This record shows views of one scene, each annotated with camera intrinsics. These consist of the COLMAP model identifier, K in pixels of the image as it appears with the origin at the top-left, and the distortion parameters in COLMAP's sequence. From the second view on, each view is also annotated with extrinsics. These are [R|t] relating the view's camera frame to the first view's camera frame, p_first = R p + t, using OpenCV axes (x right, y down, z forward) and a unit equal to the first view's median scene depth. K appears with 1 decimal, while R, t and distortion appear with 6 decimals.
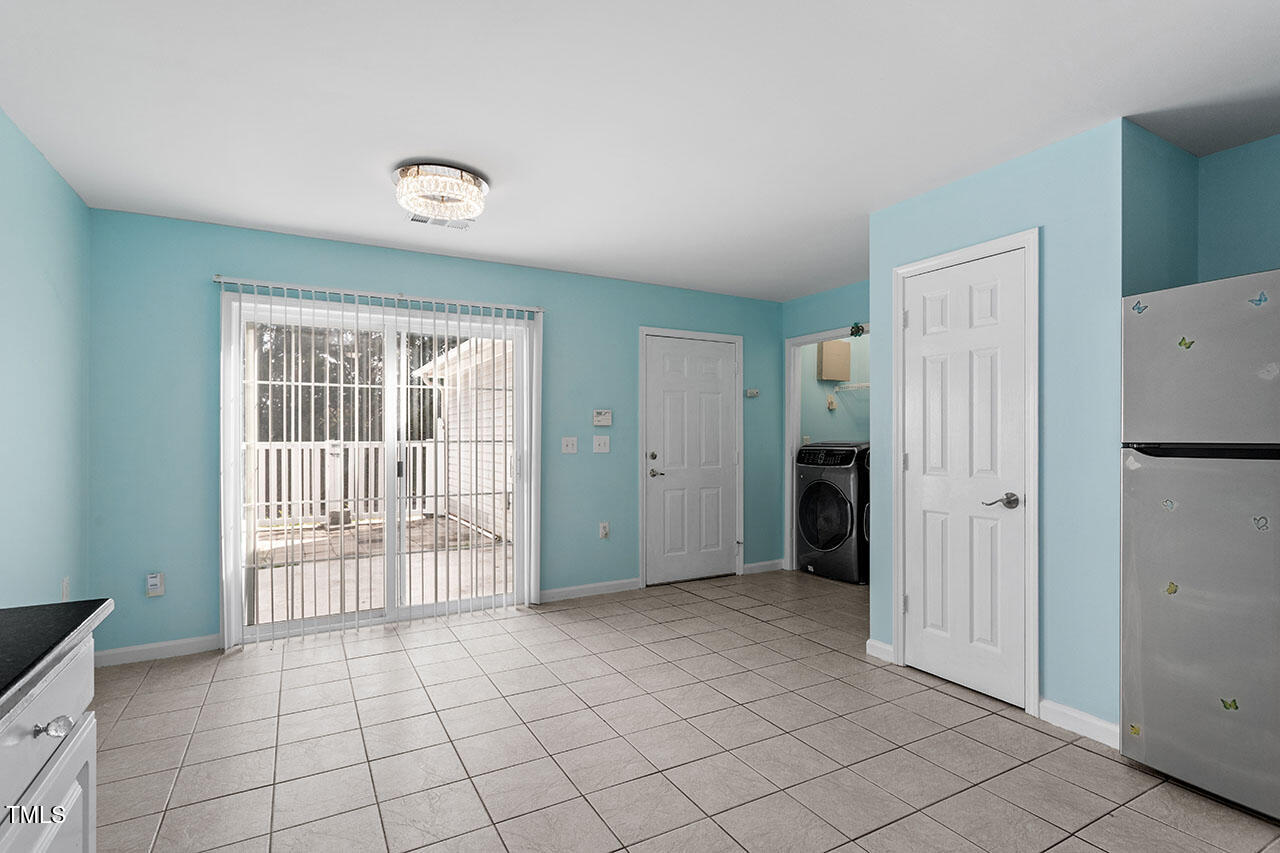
lens RADIAL K [[617.1, 0, 643.2], [0, 617.1, 436.0], [0, 0, 1]] dist [0.001676, 0.000299]
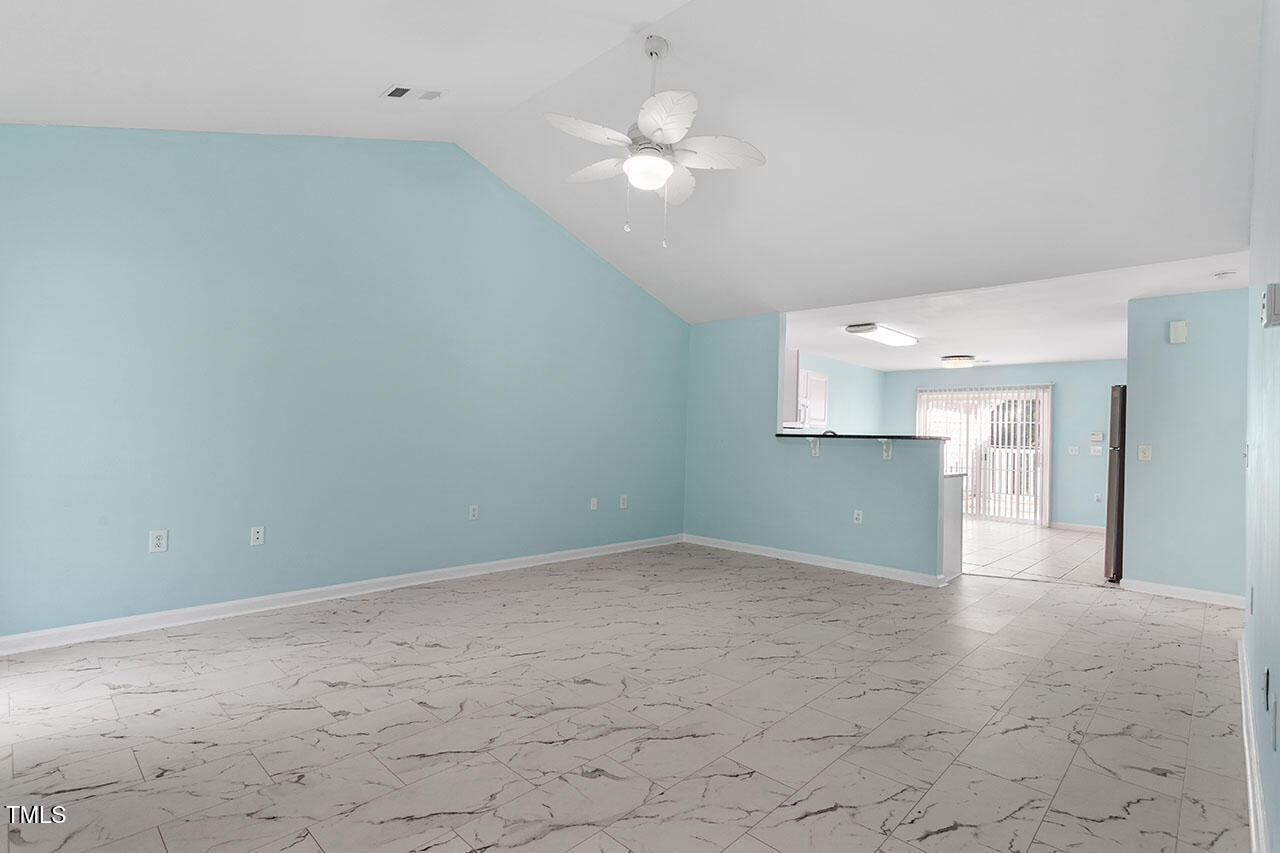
lens RADIAL K [[612.2, 0, 646.2], [0, 612.2, 423.2], [0, 0, 1]] dist [0.000586, 0.000252]
pose [[0.292068, -0.010793, -0.956337, 1.407346], [-0.029646, 0.999354, -0.020333, 0.009222], [0.955938, 0.034291, 0.291559, -0.888722]]
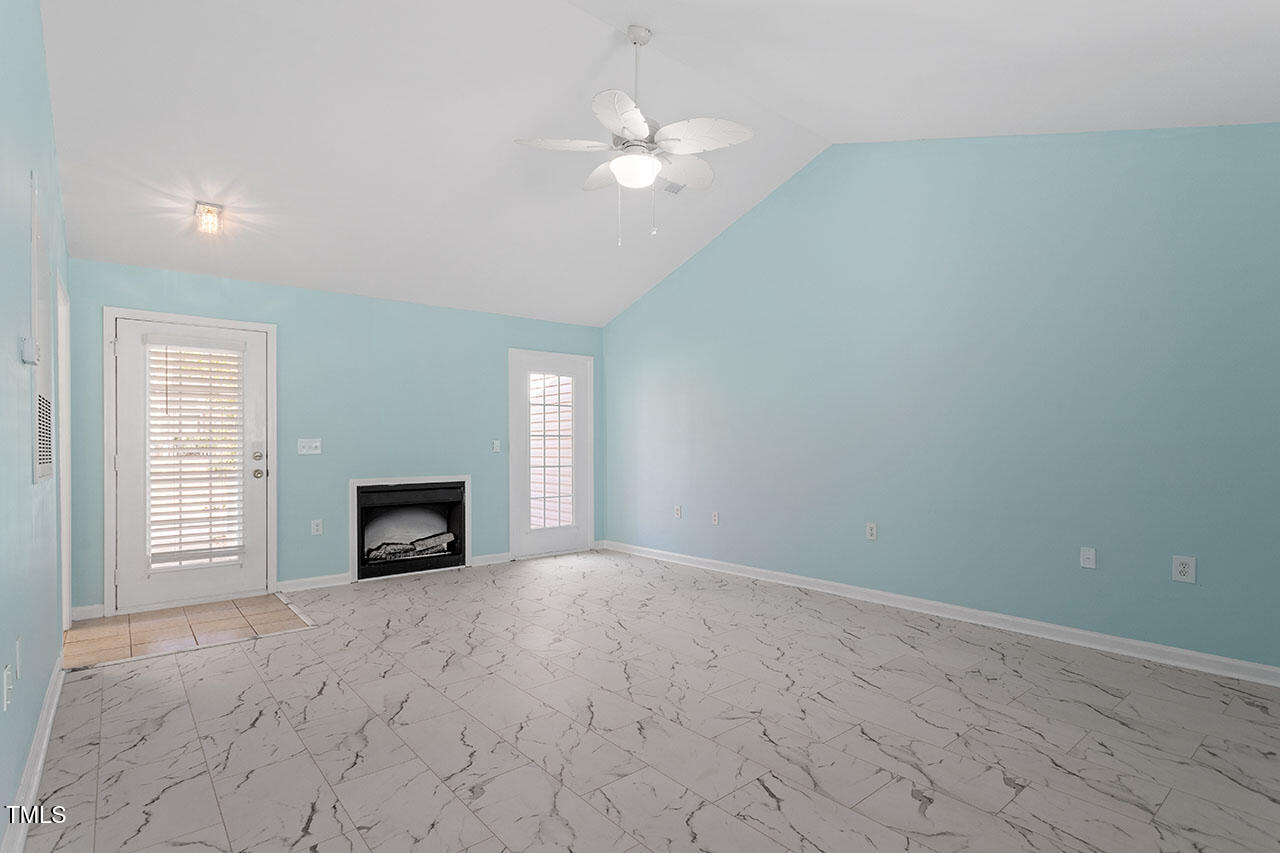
lens RADIAL K [[630.8, 0, 621.6], [0, 630.8, 440.1], [0, 0, 1]] dist [0.000550, 0.000060]
pose [[-0.987595, 0.008137, -0.156811, 0.804709], [0.008844, 0.999954, -0.003811, 0.009653], [0.156773, -0.005150, -0.987621, 0.099153]]
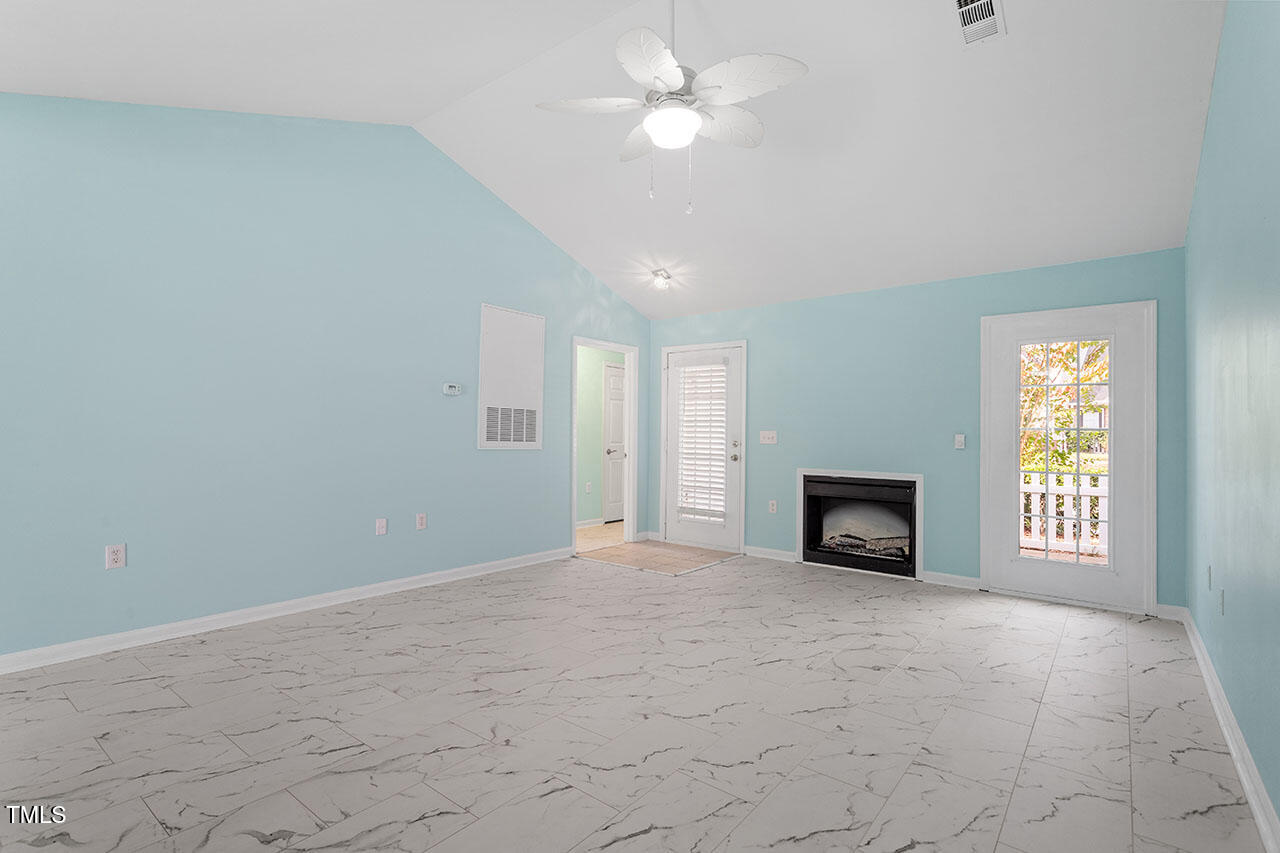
lens RADIAL K [[603.2, 0, 639.5], [0, 603.2, 426.0], [0, 0, 1]] dist [0.001879, 0.000530]
pose [[-0.368953, 0.009758, 0.929397, 0.063624], [-0.012697, 0.999799, -0.015538, 0.010750], [-0.929361, -0.017534, -0.368754, -0.396268]]
